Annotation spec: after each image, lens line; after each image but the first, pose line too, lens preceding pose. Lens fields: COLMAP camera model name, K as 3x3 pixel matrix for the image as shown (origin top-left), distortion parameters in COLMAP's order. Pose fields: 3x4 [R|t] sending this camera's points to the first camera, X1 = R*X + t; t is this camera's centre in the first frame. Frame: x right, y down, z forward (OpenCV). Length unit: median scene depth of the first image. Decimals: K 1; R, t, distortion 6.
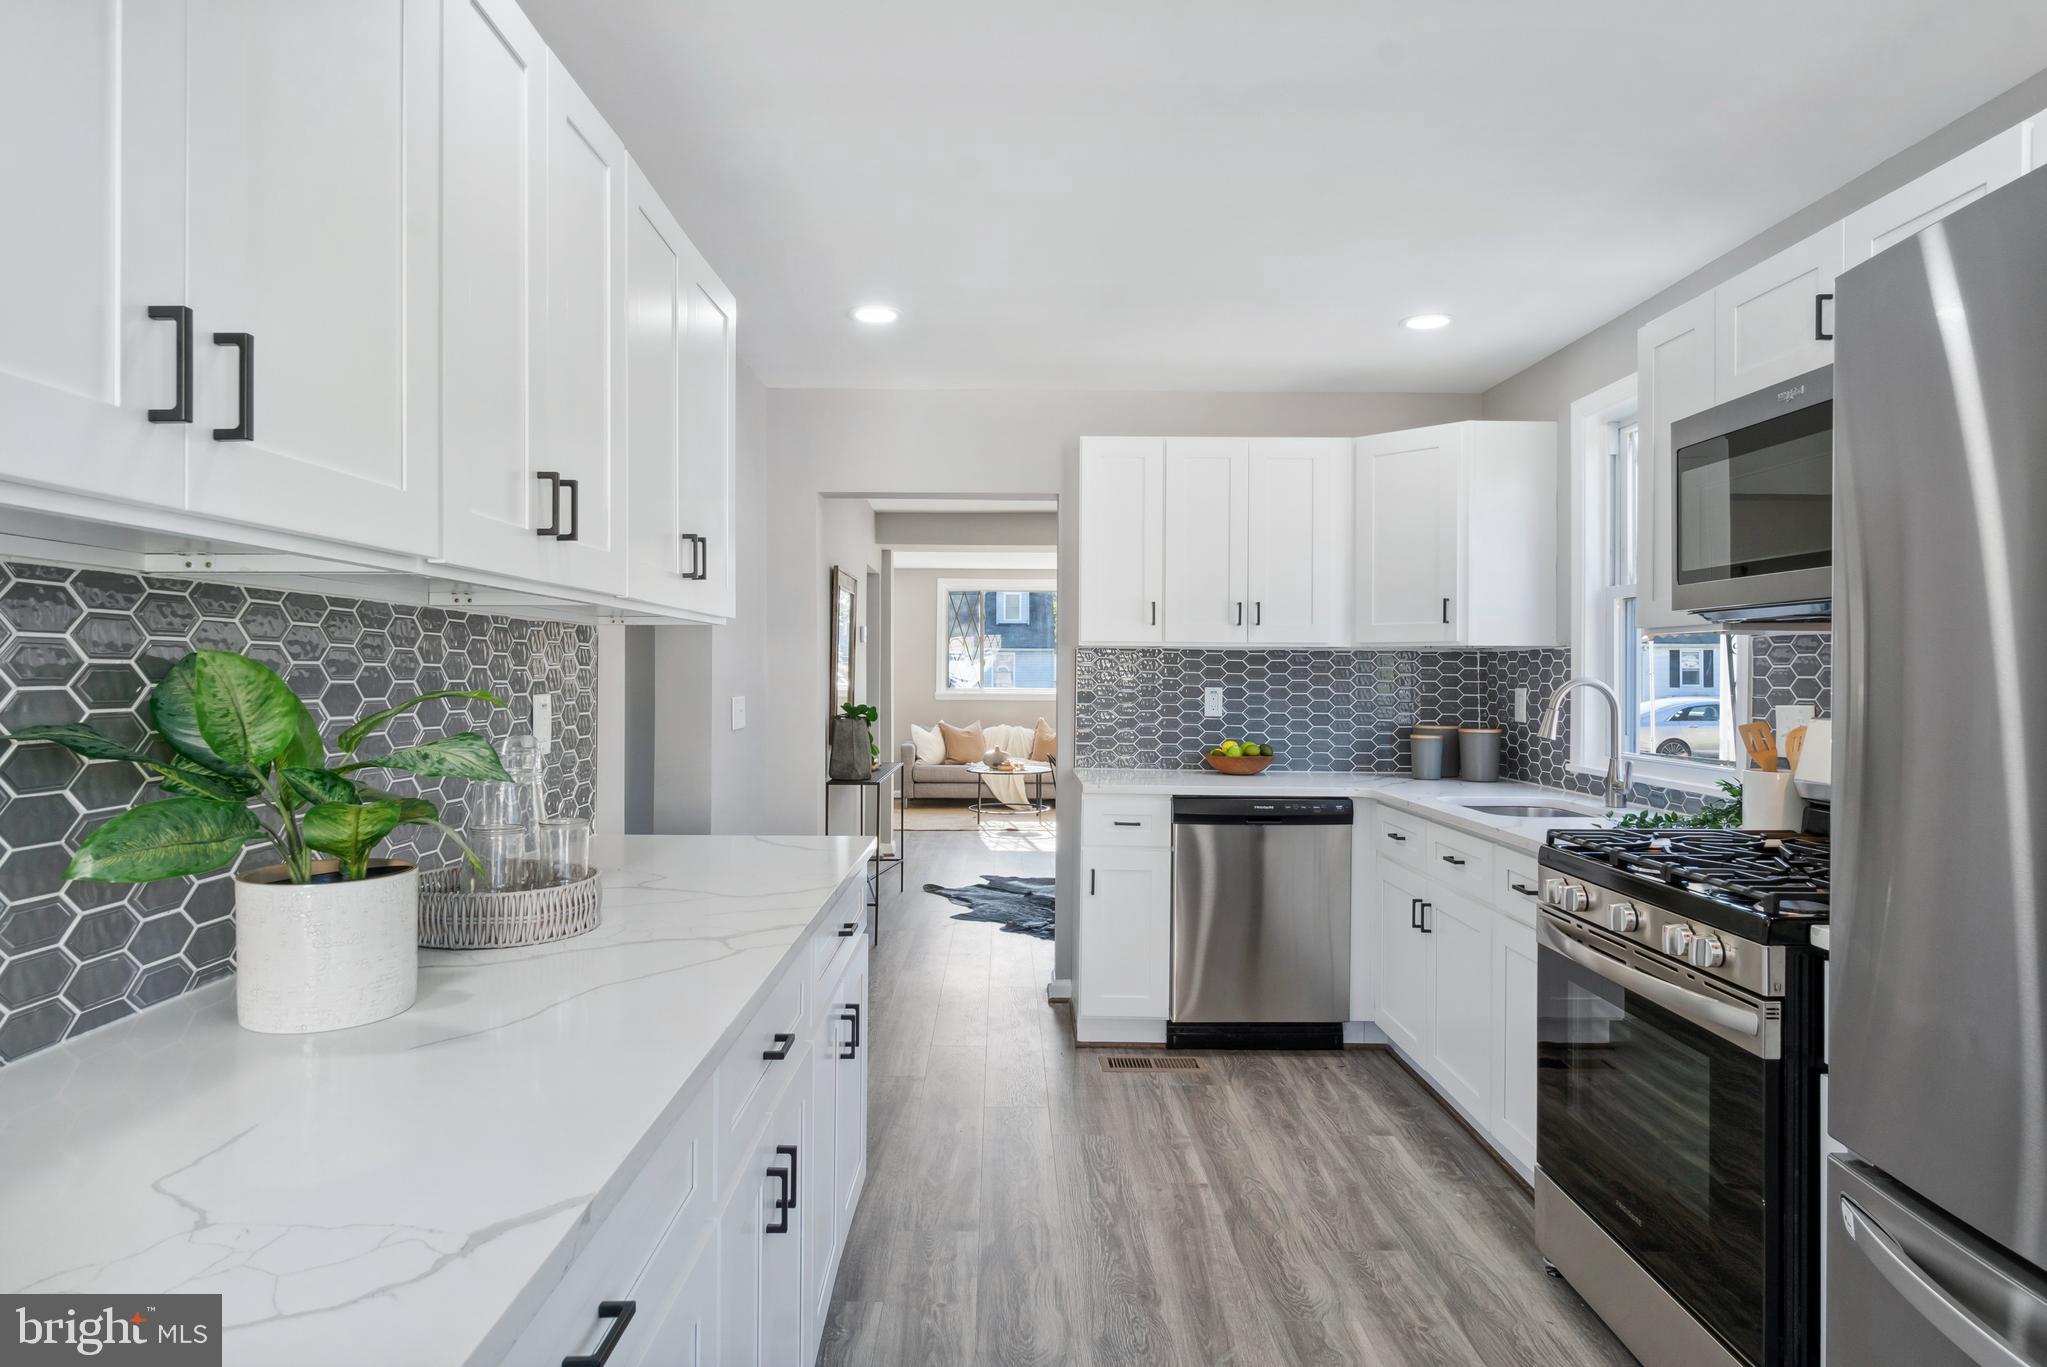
lens RADIAL K [[1170.9, 0, 991.8], [0, 1170.9, 672.3], [0, 0, 1]] dist [-0.003459, -0.000940]
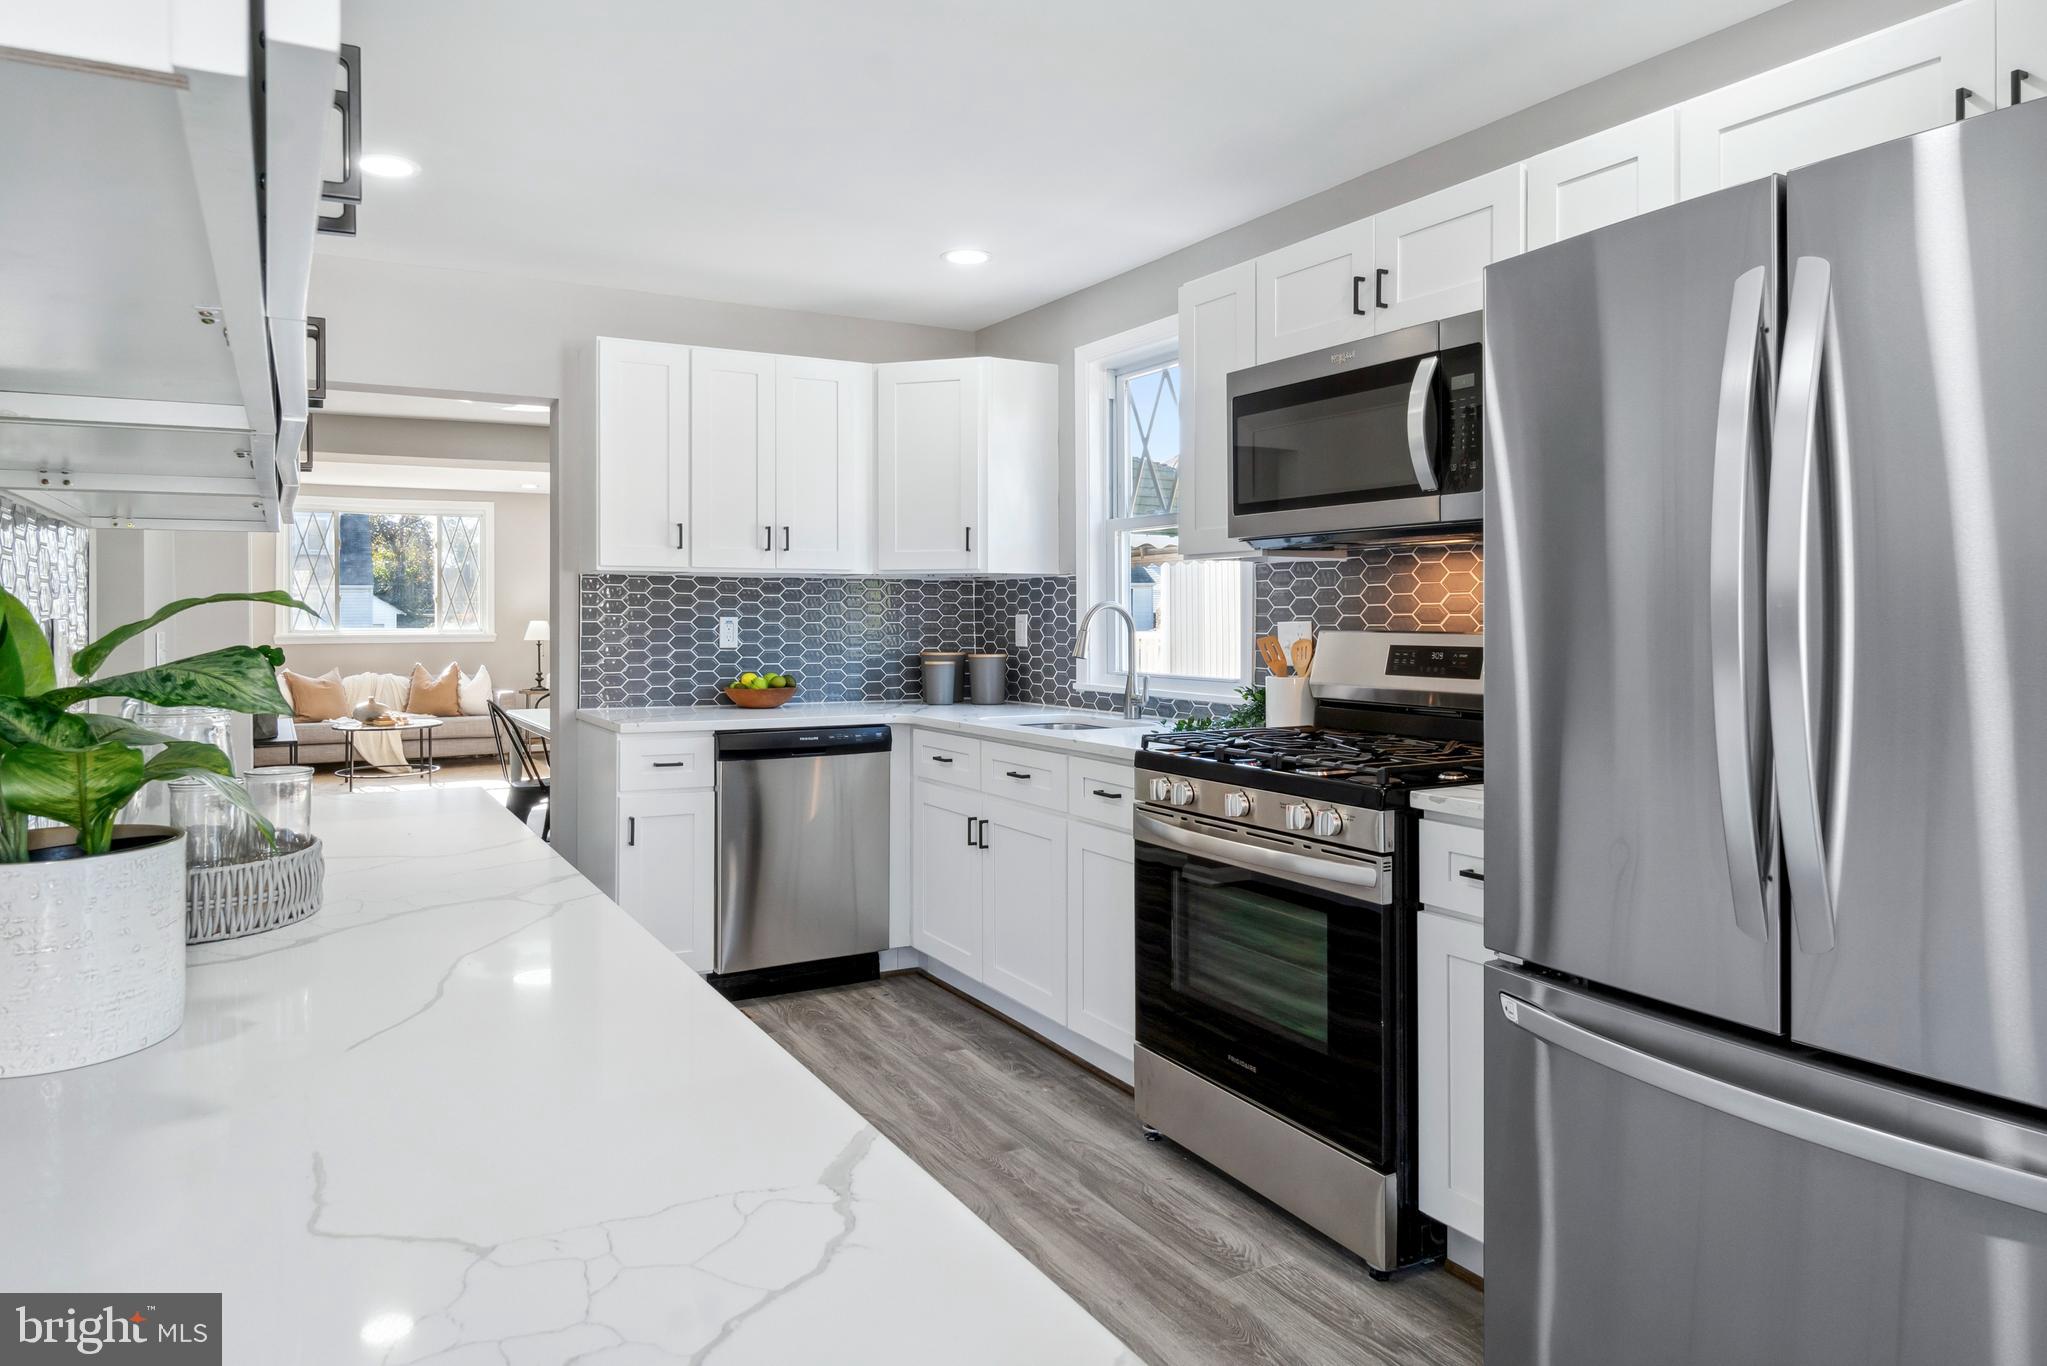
lens RADIAL K [[1271.6, 0, 928.0], [0, 1271.6, 612.8], [0, 0, 1]] dist [-0.003008, -0.000523]
pose [[0.885336, -0.006490, 0.464906, -0.165736], [0.006787, 0.999976, 0.001035, 0.010989], [-0.464902, 0.002239, 0.885359, 0.024445]]
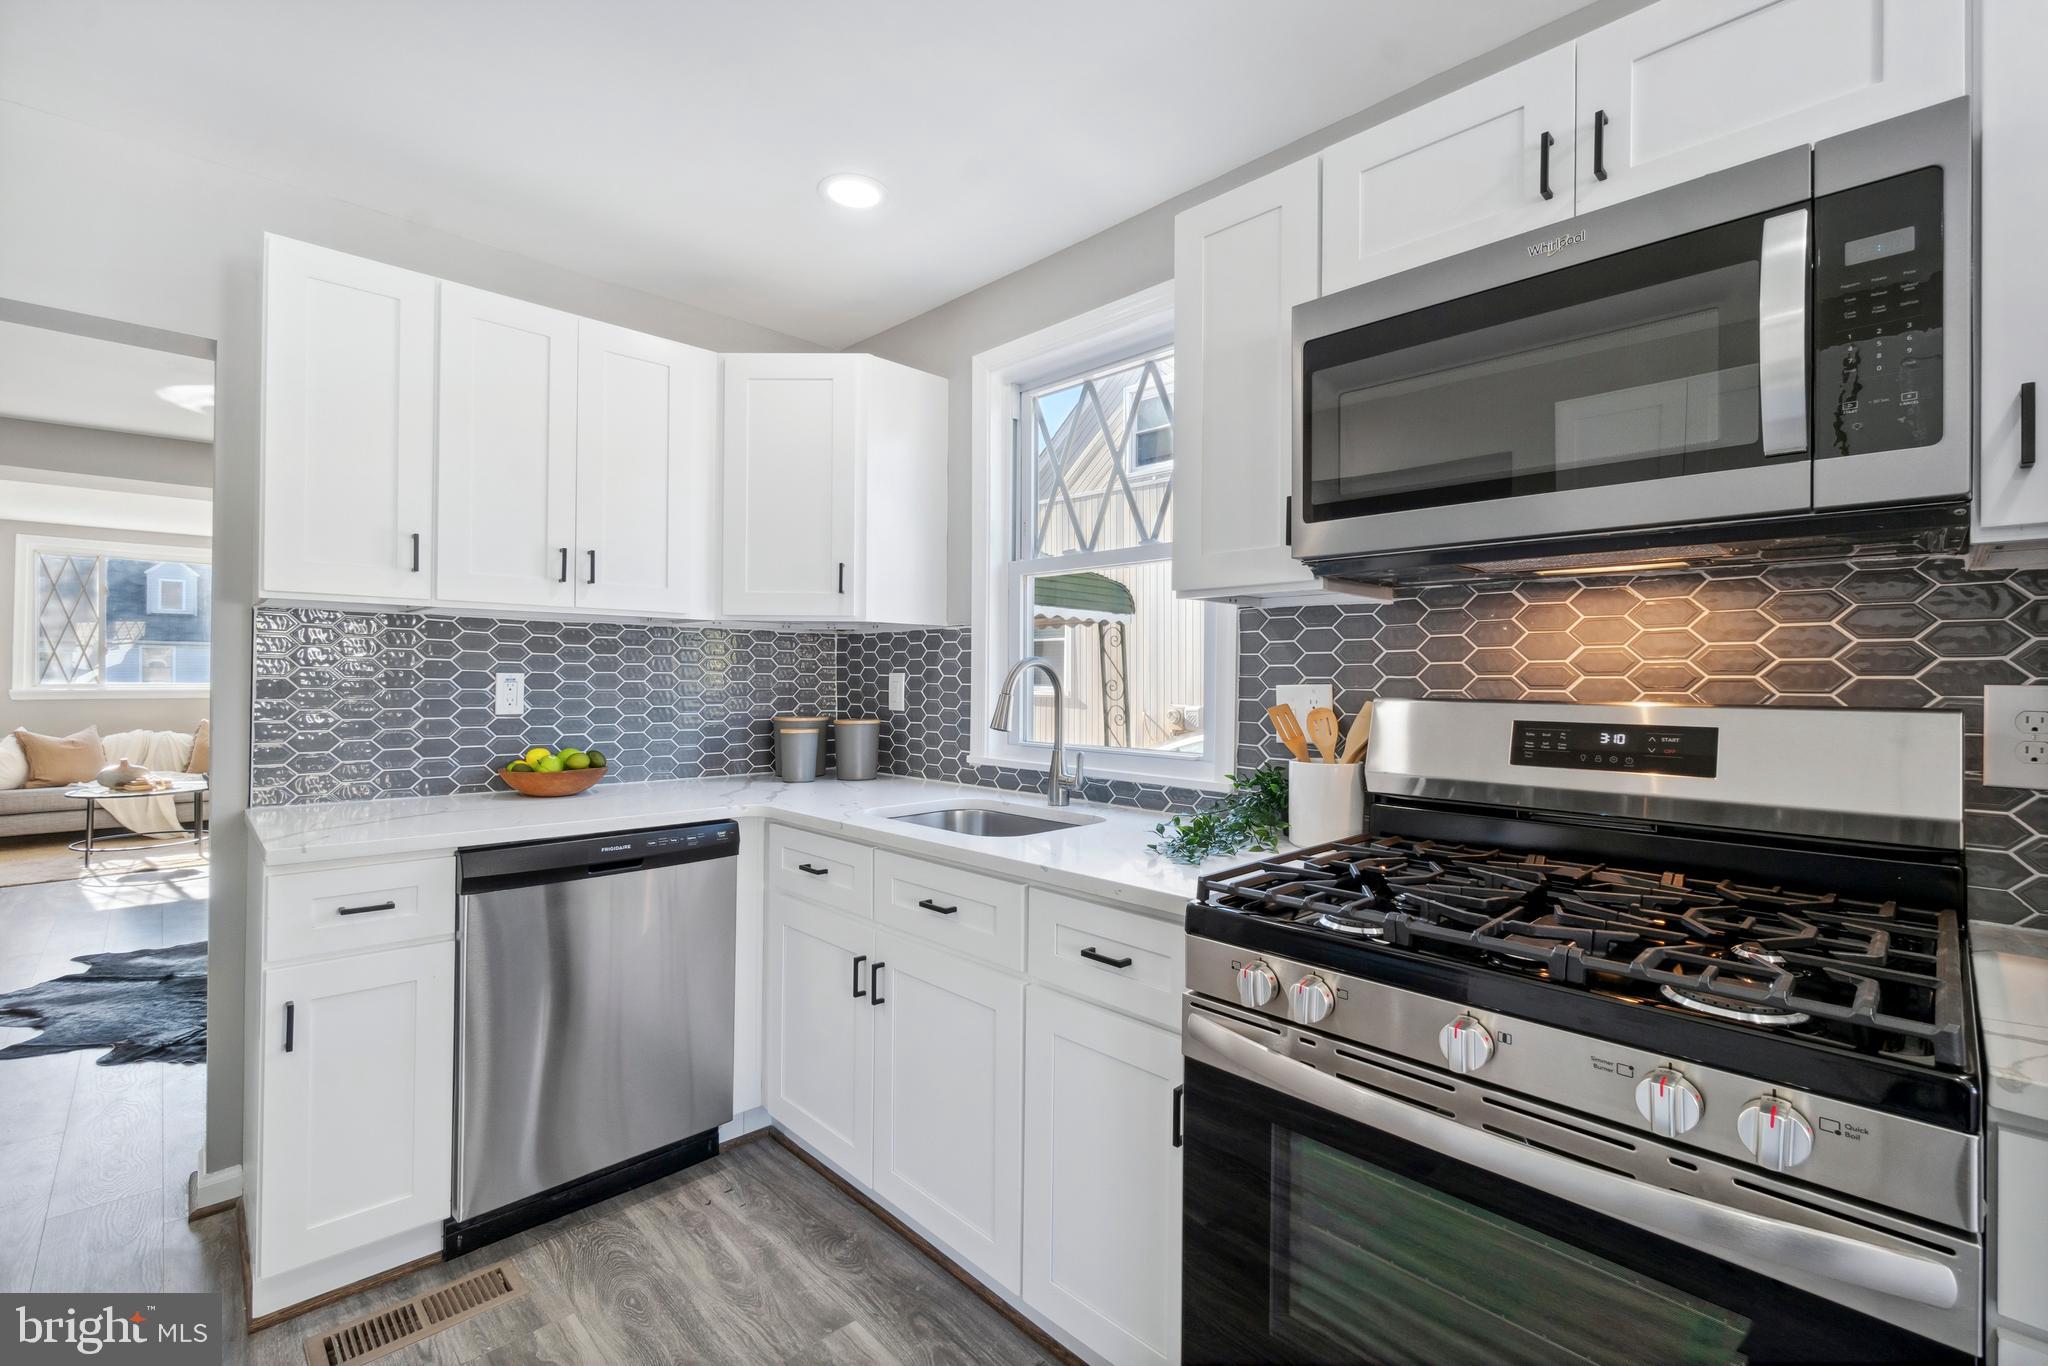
lens RADIAL K [[895.1, 0, 1027.0], [0, 895.1, 670.1], [0, 0, 1]] dist [-0.003982, -0.000314]
pose [[0.711428, 0.003406, 0.702751, 0.038426], [-0.002428, 0.999994, -0.002390, 0.013462], [-0.702755, -0.000006, 0.711432, 0.461861]]
